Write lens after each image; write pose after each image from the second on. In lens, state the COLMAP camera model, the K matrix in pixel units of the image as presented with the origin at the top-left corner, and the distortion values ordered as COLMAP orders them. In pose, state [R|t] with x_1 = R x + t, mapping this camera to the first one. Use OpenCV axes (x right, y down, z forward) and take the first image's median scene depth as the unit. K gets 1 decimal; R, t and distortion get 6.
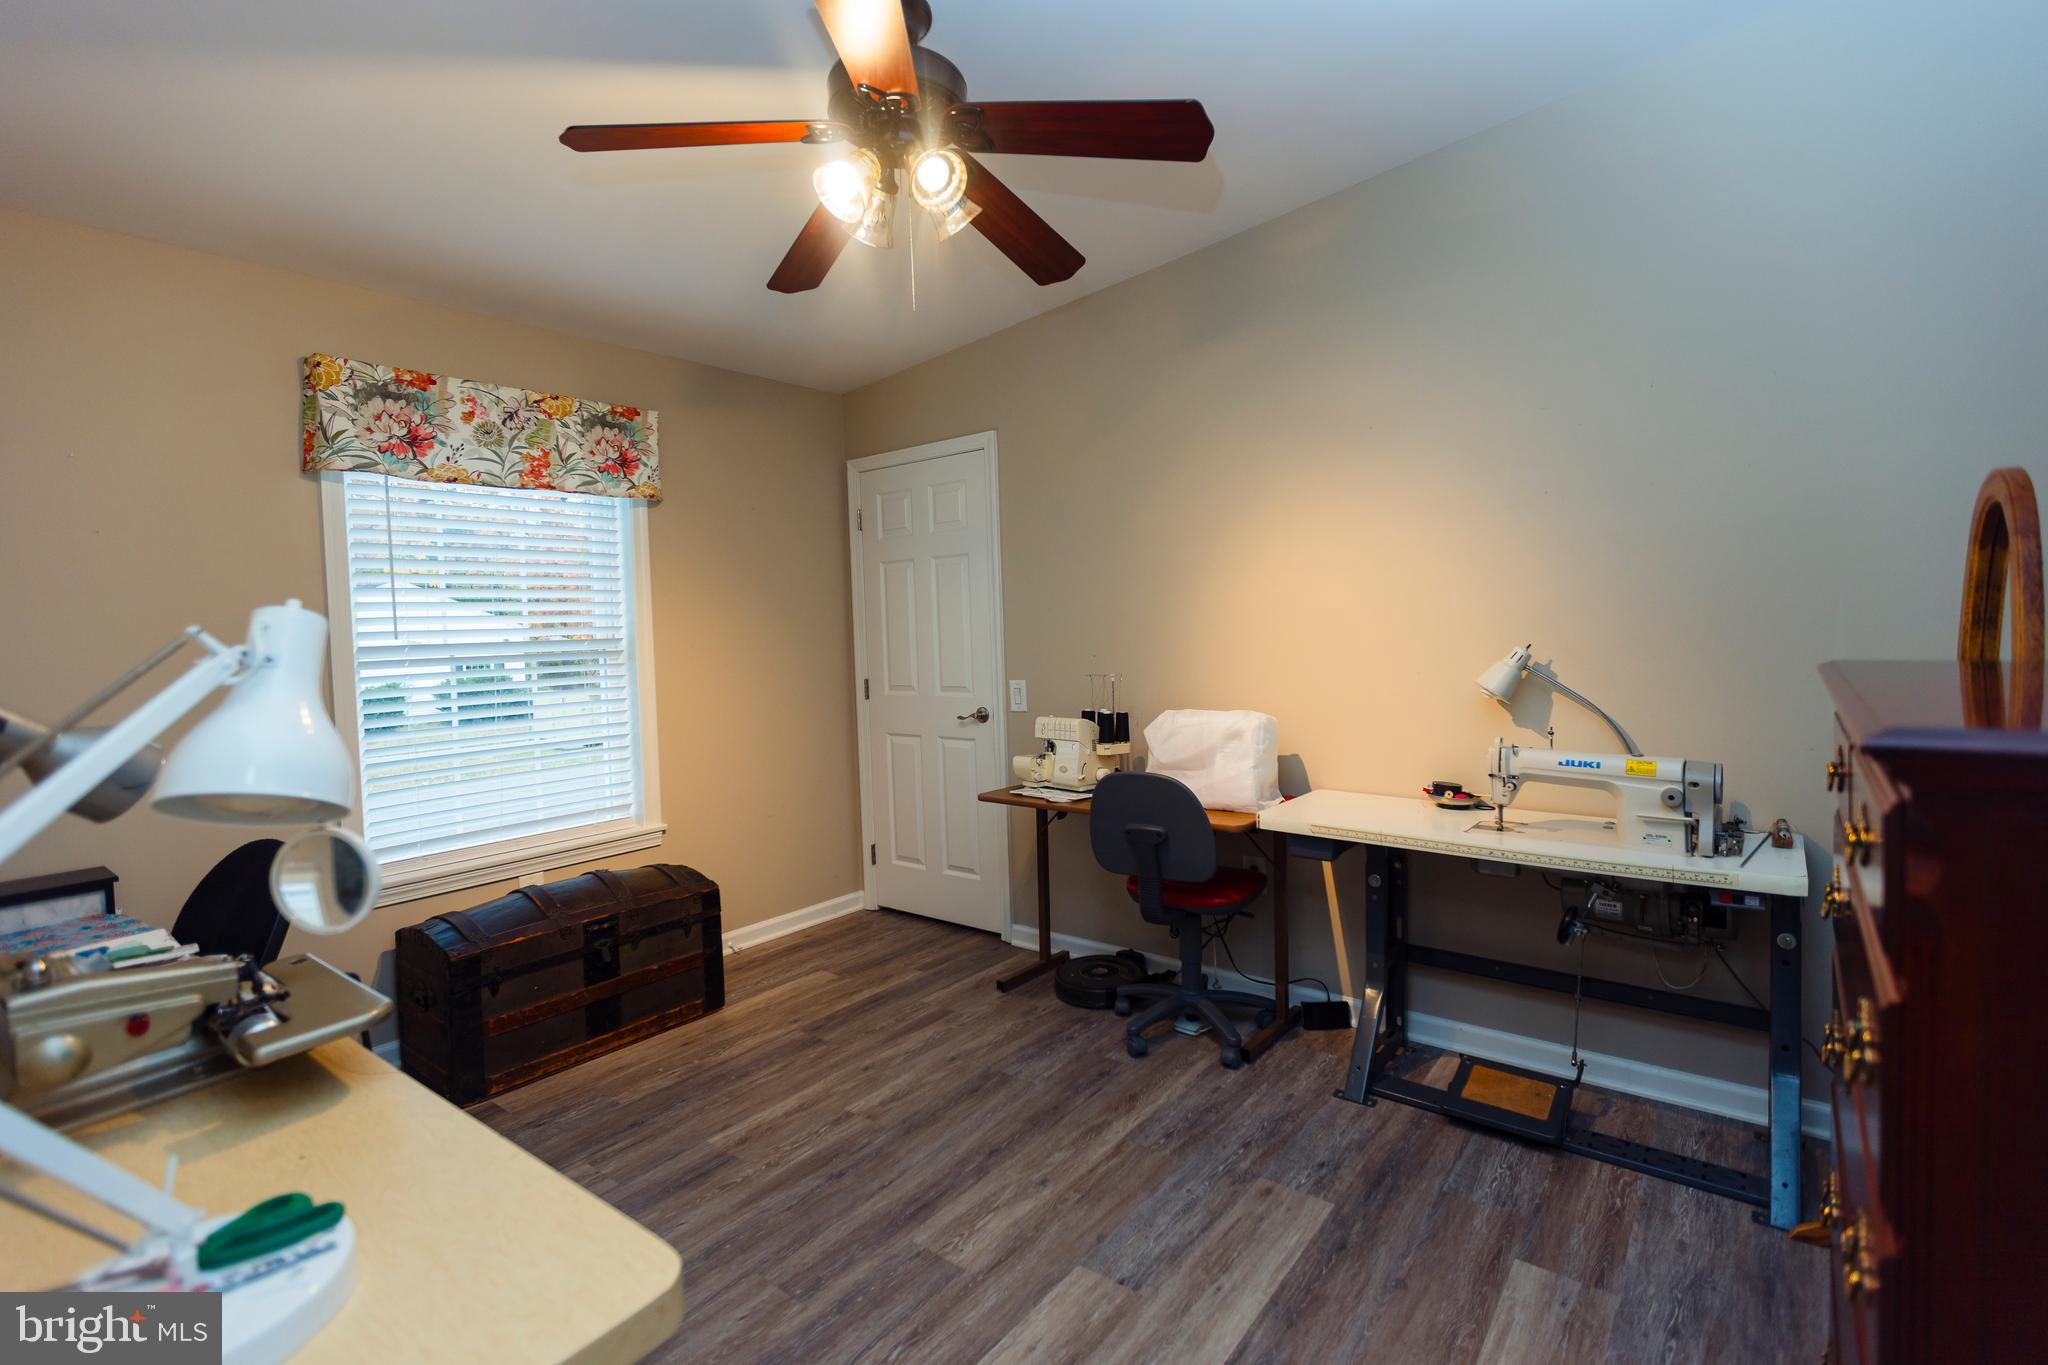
lens RADIAL K [[933.5, 0, 1018.6], [0, 933.5, 674.4], [0, 0, 1]] dist [0.000786, -0.000322]
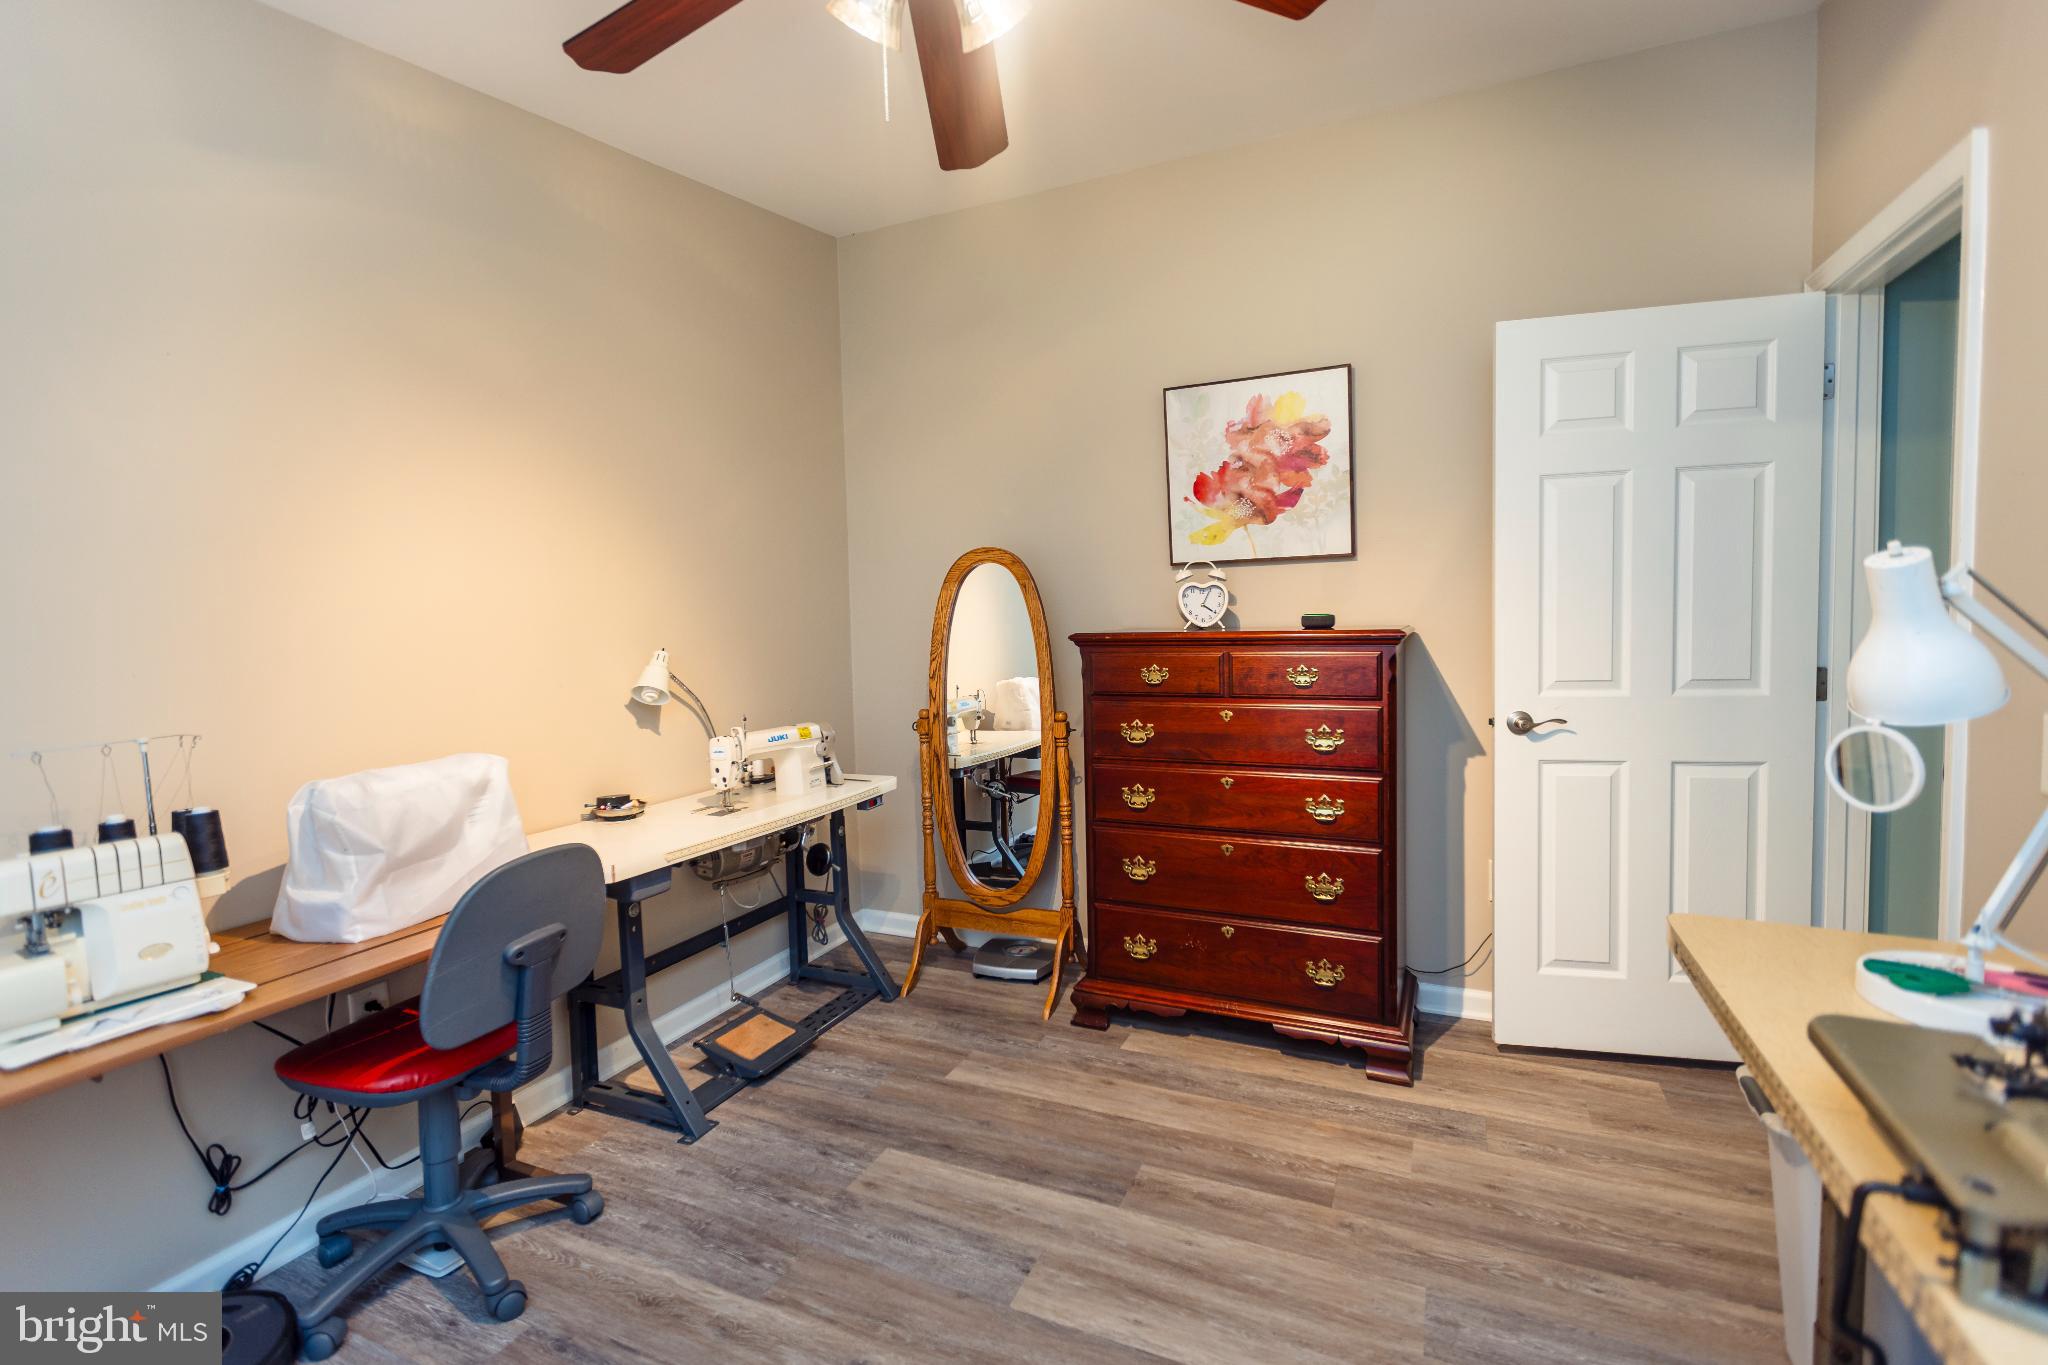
lens RADIAL K [[933.5, 0, 1017.6], [0, 933.5, 676.1], [0, 0, 1]] dist [0.000786, -0.000322]
pose [[-0.237468, -0.038523, 0.970631, -0.723124], [0.079022, 0.995135, 0.058829, -0.037479], [-0.968176, 0.090671, -0.233269, 1.027484]]
